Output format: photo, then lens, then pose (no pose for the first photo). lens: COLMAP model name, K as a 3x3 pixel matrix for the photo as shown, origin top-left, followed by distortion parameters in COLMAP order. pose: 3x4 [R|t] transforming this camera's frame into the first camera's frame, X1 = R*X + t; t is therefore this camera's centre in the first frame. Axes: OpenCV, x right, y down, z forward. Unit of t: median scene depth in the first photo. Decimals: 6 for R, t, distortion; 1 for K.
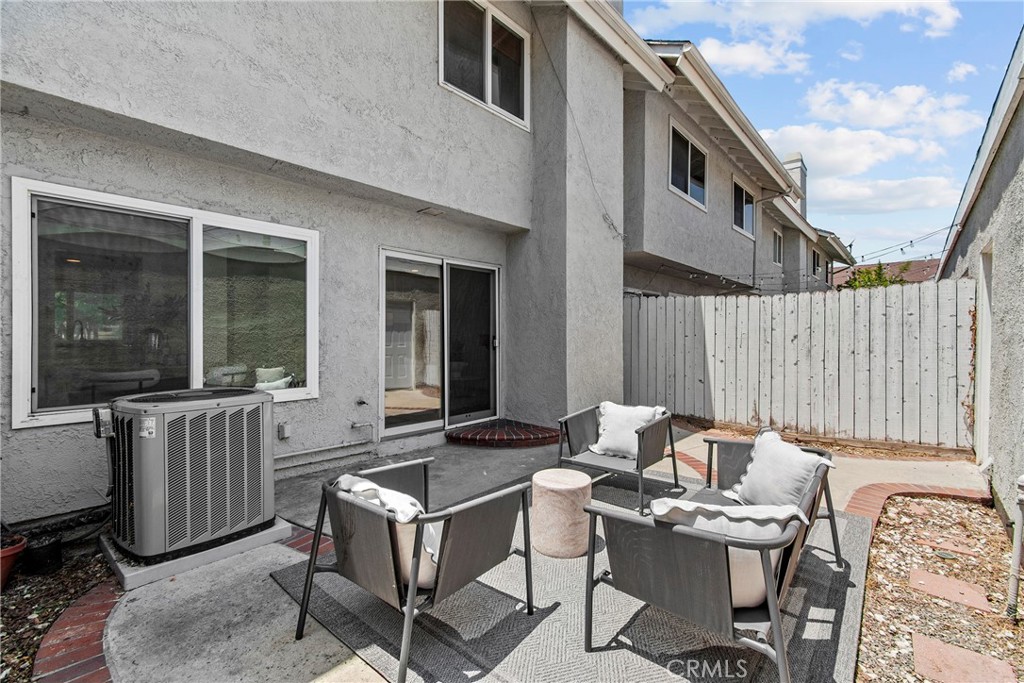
lens RADIAL K [[450.1, 0, 515.8], [0, 450.1, 340.3], [0, 0, 1]] dist [0.002482, -0.000164]
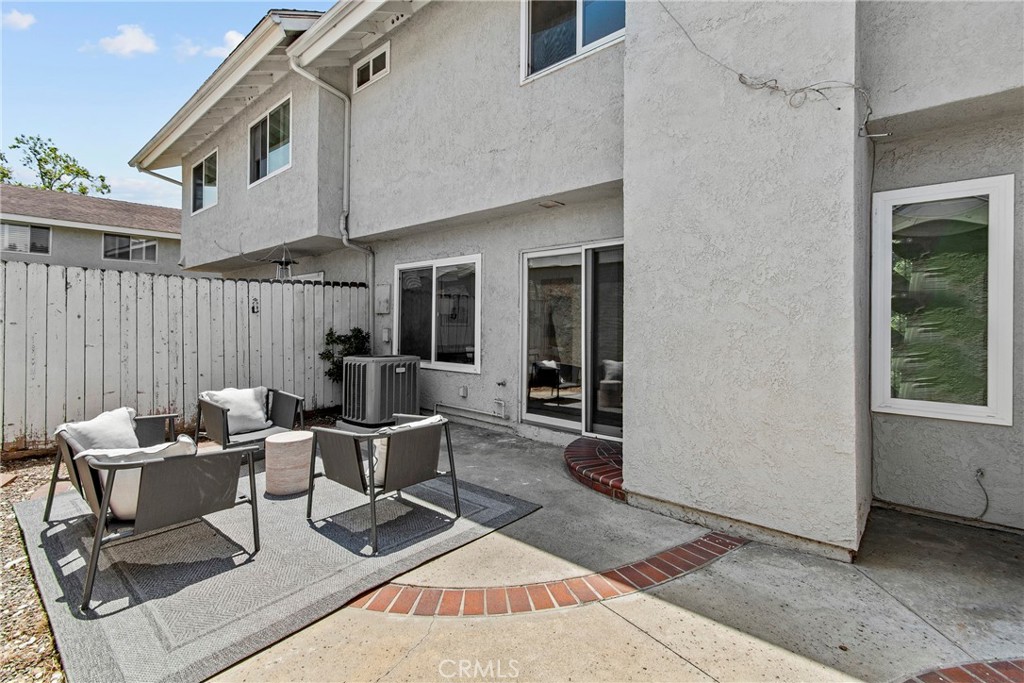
lens RADIAL K [[459.4, 0, 513.5], [0, 459.4, 323.9], [0, 0, 1]] dist [0.003239, -0.000058]
pose [[0.006693, -0.005668, -0.999962, 0.786386], [-0.017608, 0.999828, -0.005785, -0.015671], [0.999823, 0.017646, 0.006592, 0.884430]]
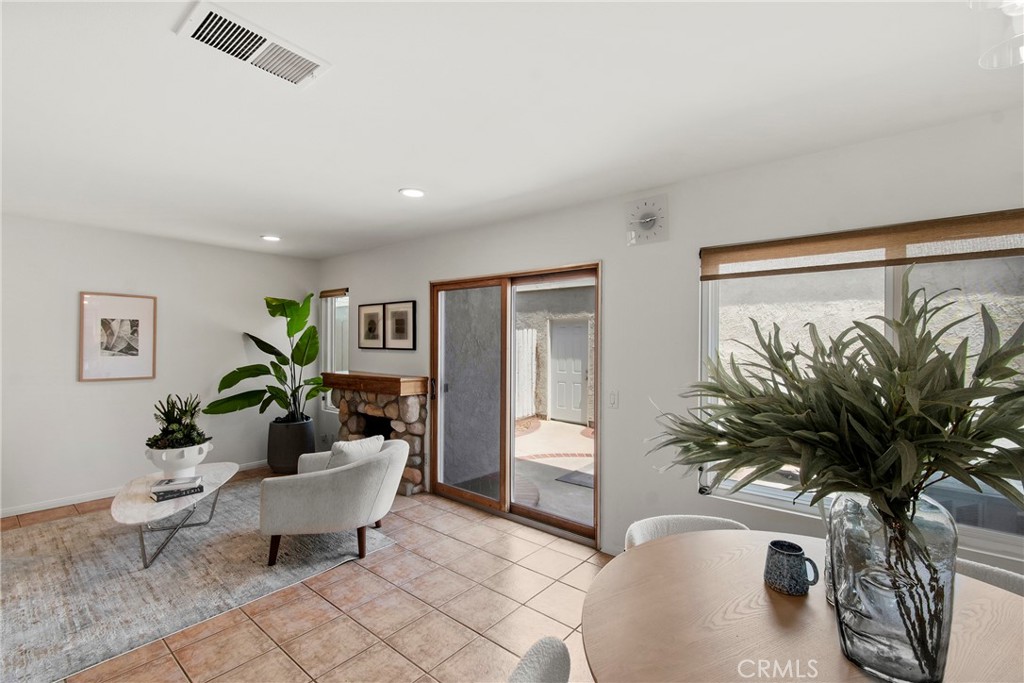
lens RADIAL K [[450.1, 0, 515.8], [0, 450.1, 340.3], [0, 0, 1]] dist [0.002482, -0.000164]
pose [[-0.032987, -0.002056, 0.999454, -0.908215], [0.002707, 0.999994, 0.002147, -0.085642], [-0.999452, 0.002776, -0.032982, 1.058412]]
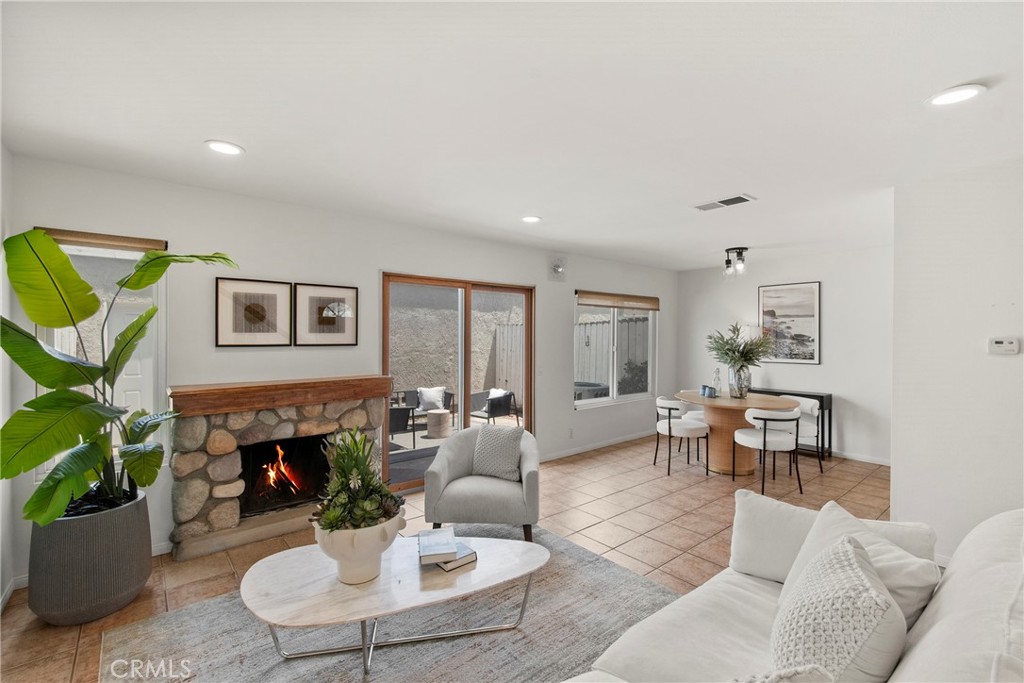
lens RADIAL K [[450.2, 0, 514.6], [0, 450.2, 335.6], [0, 0, 1]] dist [0.000952, -0.000289]
pose [[-0.987923, -0.006504, 0.154807, -0.409846], [-0.005442, 0.999959, 0.007283, -0.088658], [-0.154848, 0.006353, -0.987918, 1.911293]]
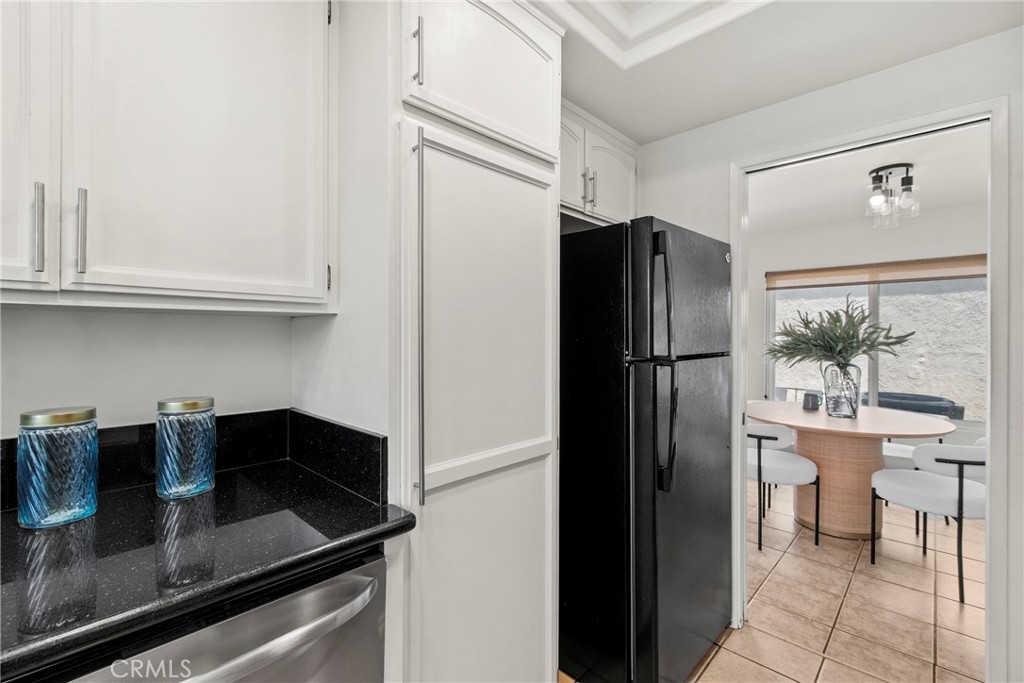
lens RADIAL K [[450.1, 0, 515.8], [0, 450.1, 340.3], [0, 0, 1]] dist [0.002482, -0.000164]
pose [[0.033576, -0.009026, 0.999395, -1.336216], [0.003882, 0.999953, 0.008901, -0.060937], [-0.999429, 0.003581, 0.033609, 1.309521]]
